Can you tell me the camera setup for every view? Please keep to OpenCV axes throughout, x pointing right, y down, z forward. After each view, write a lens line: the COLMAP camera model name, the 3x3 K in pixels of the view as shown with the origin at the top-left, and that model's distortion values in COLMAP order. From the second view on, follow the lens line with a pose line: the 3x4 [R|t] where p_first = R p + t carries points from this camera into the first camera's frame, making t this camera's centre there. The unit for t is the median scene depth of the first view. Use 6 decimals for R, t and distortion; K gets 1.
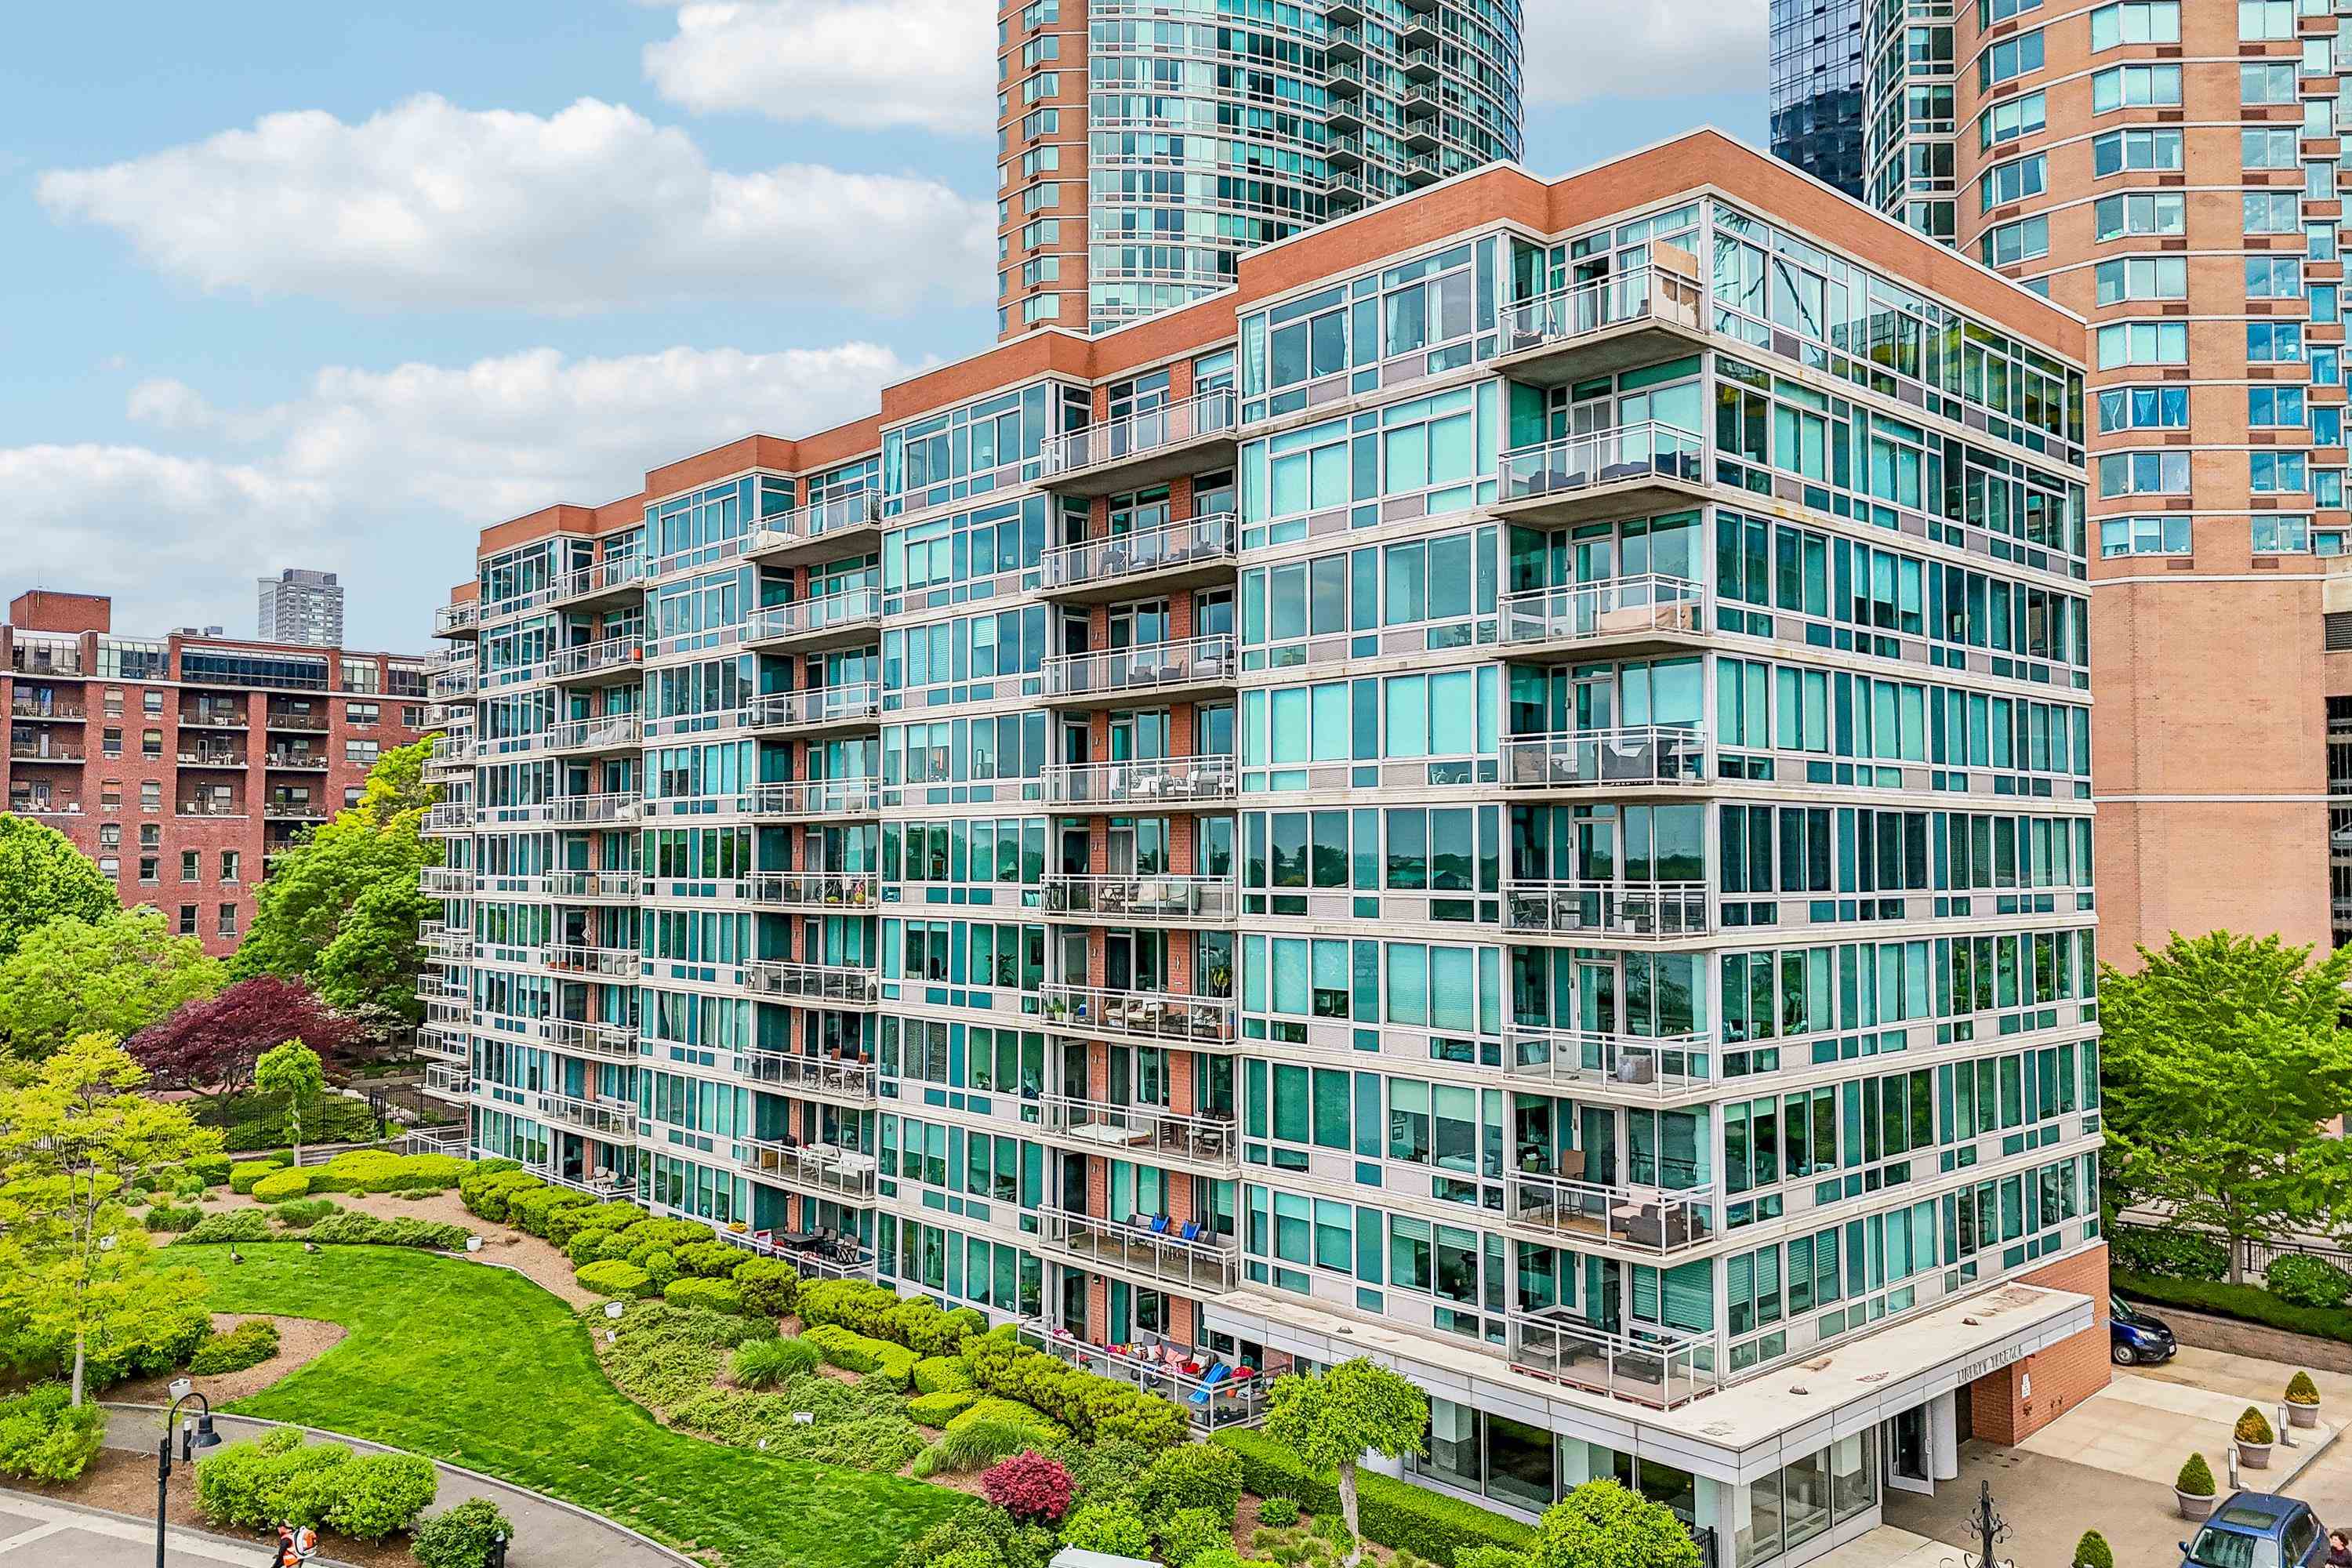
lens RADIAL K [[1729.4, 0, 1177.4], [0, 1729.4, 784.9], [0, 0, 1]] dist [0.058027, -0.034700]
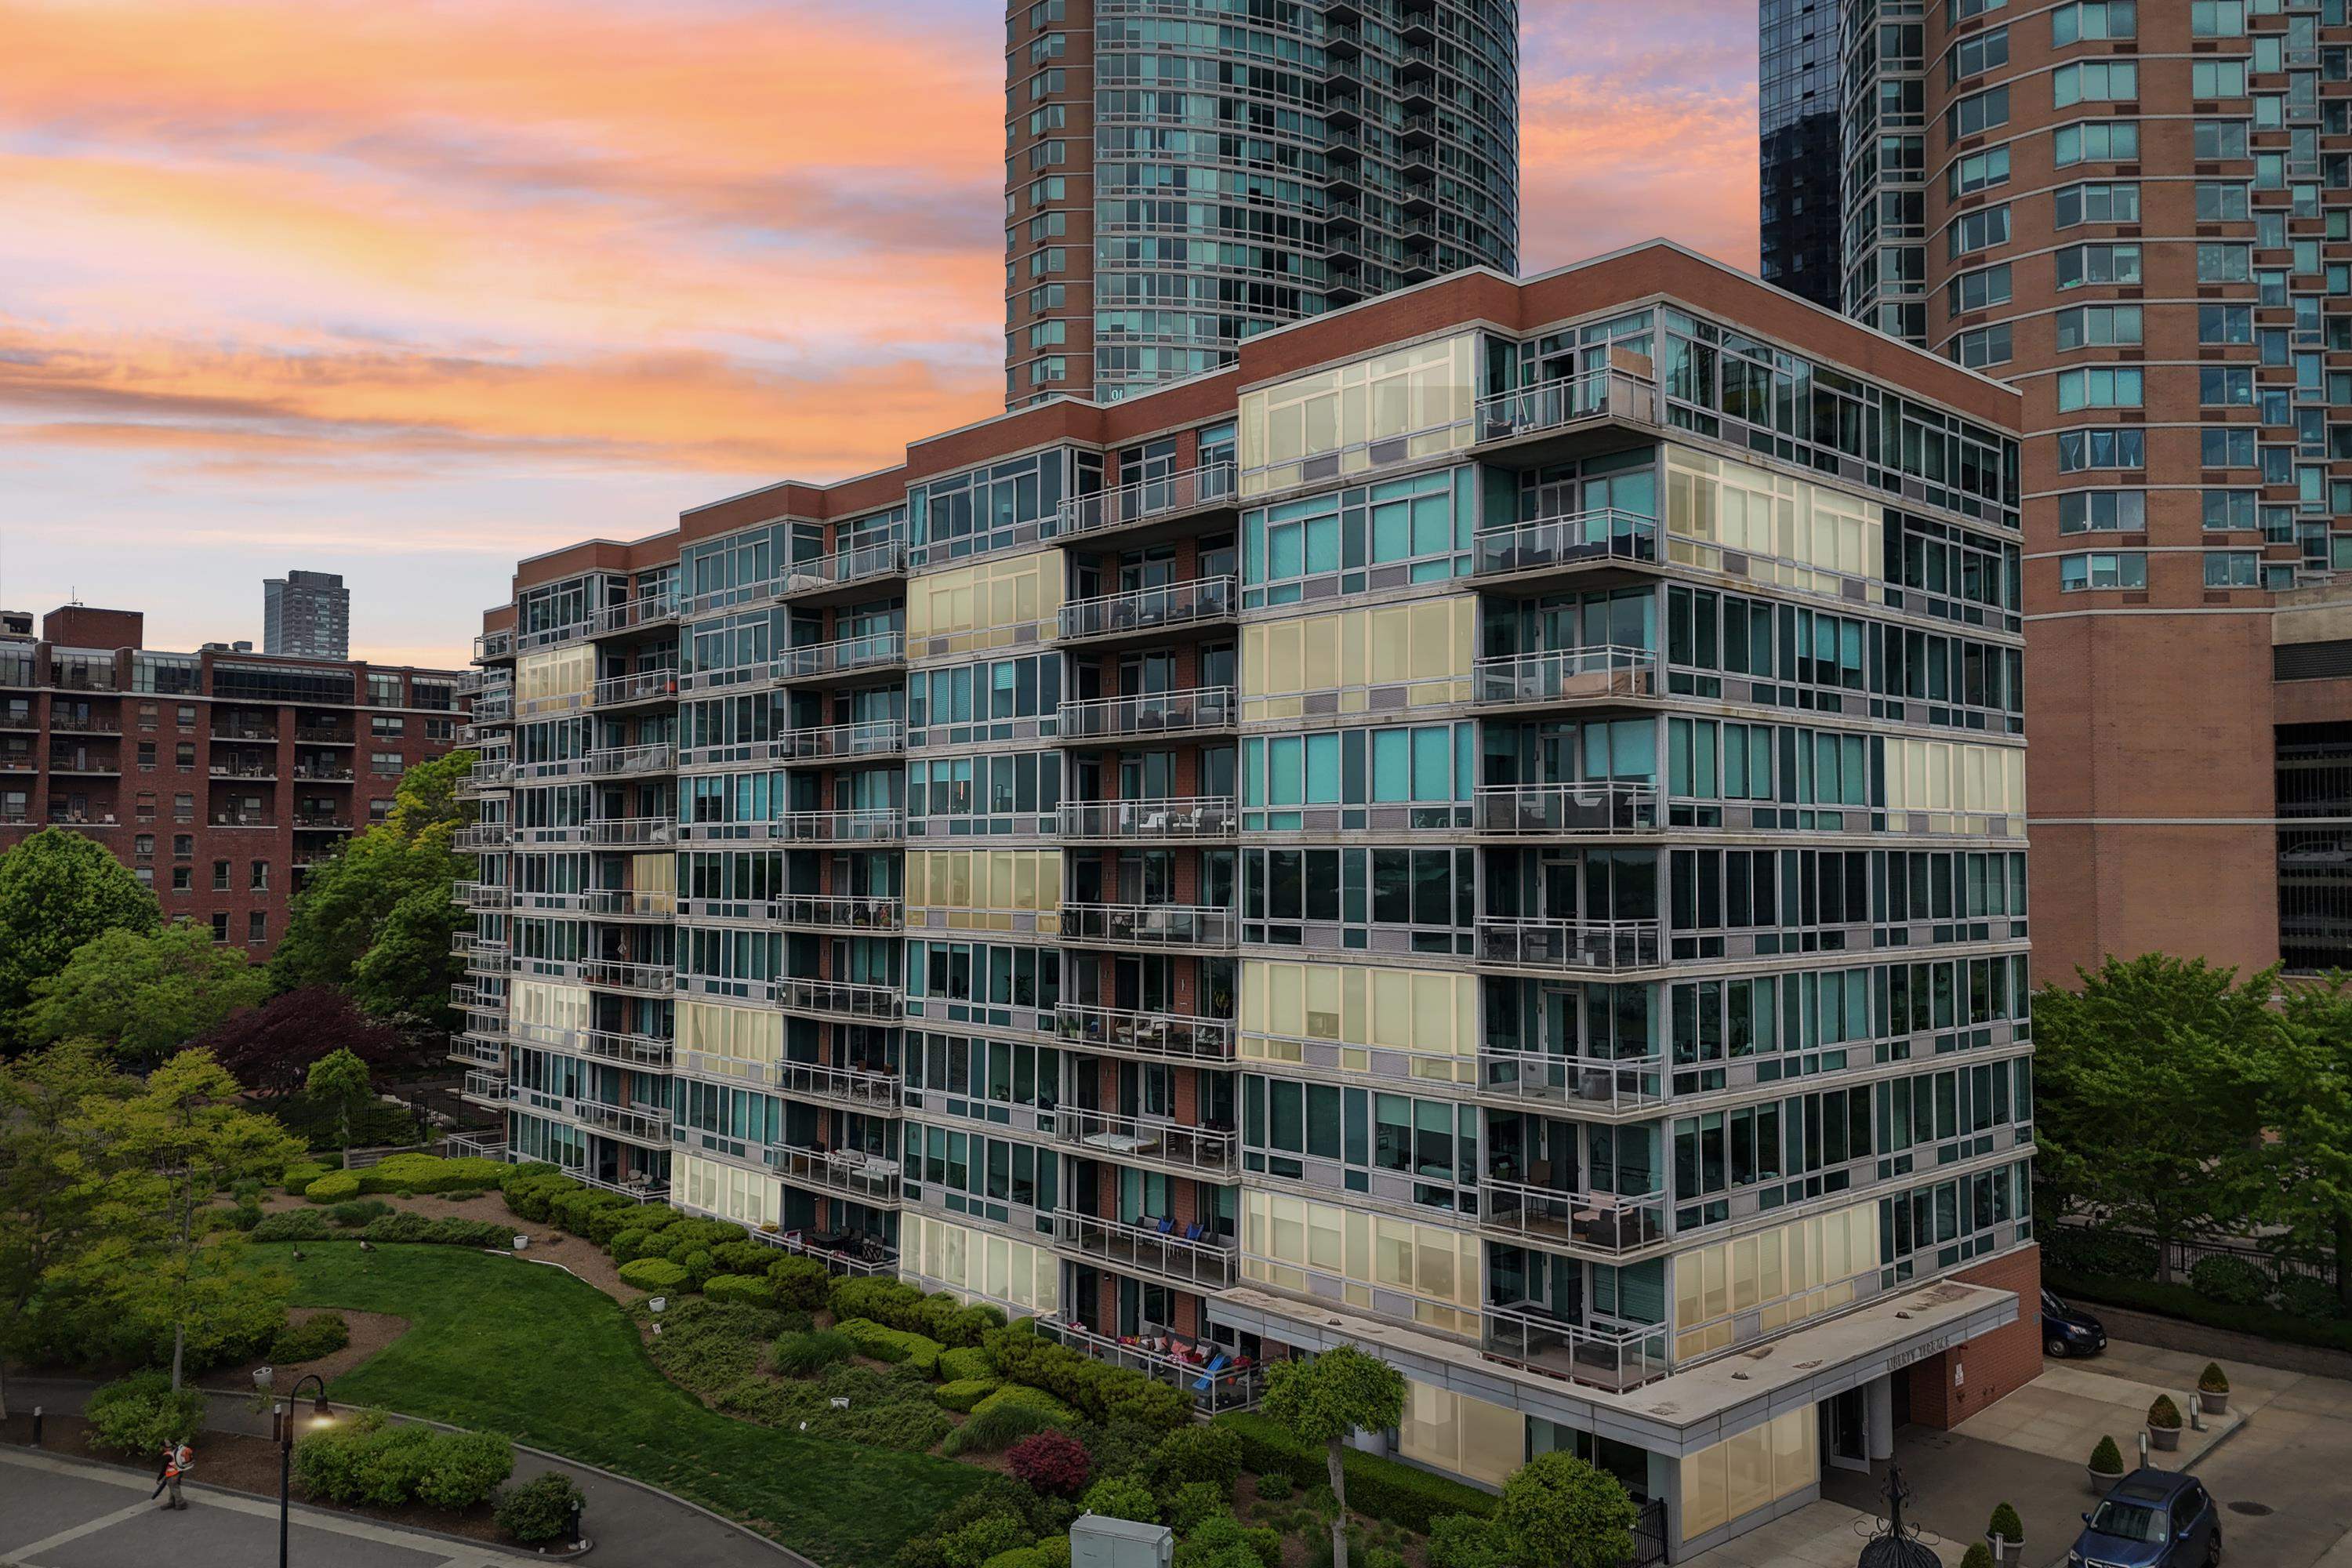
lens RADIAL K [[1729.4, 0, 1177.3], [0, 1729.4, 783.8], [0, 0, 1]] dist [0.058027, -0.034700]
pose [[0.999999, 0.001512, -0.000268, -0.003001], [-0.001512, 0.999999, -0.000554, -0.021605], [0.000267, 0.000554, 1.000000, -0.081678]]
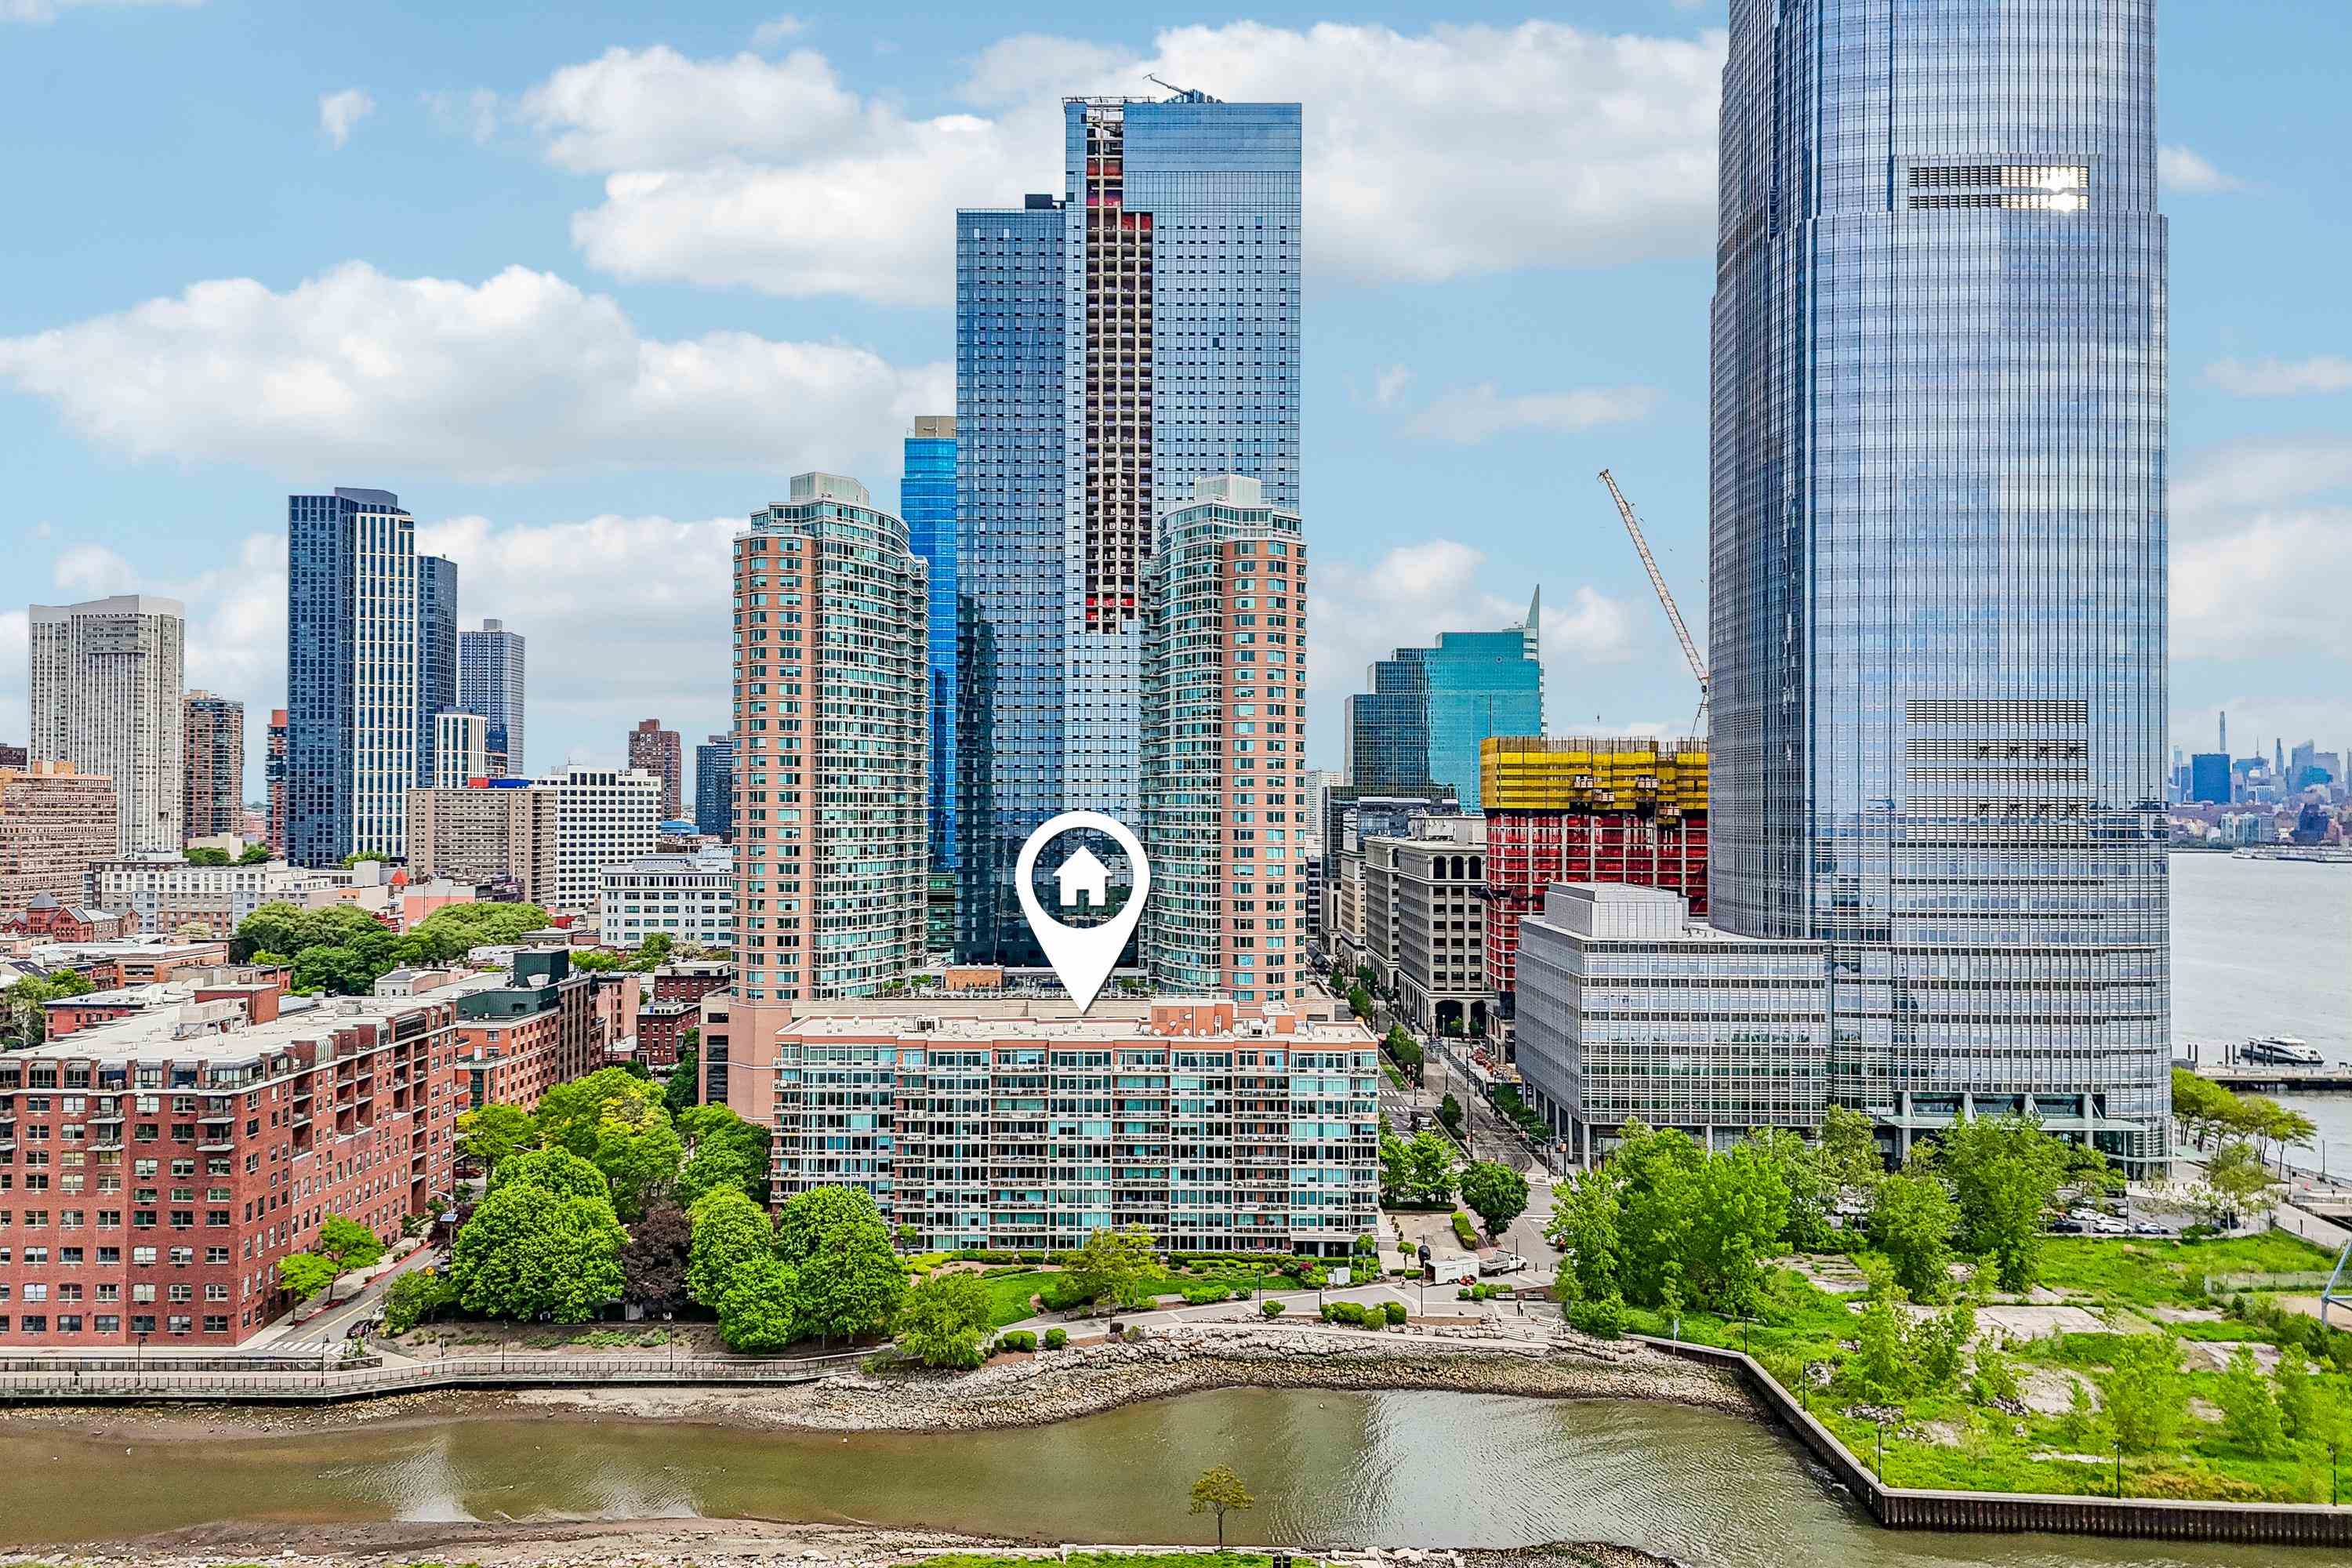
lens RADIAL K [[1729.4, 0, 1168.2], [0, 1729.4, 779.1], [0, 0, 1]] dist [0.058027, -0.034700]
pose [[0.685394, 0.016764, 0.727979, -3.632763], [-0.034485, 0.999360, 0.009455, -1.011324], [-0.727355, -0.031585, 0.685534, -2.087635]]
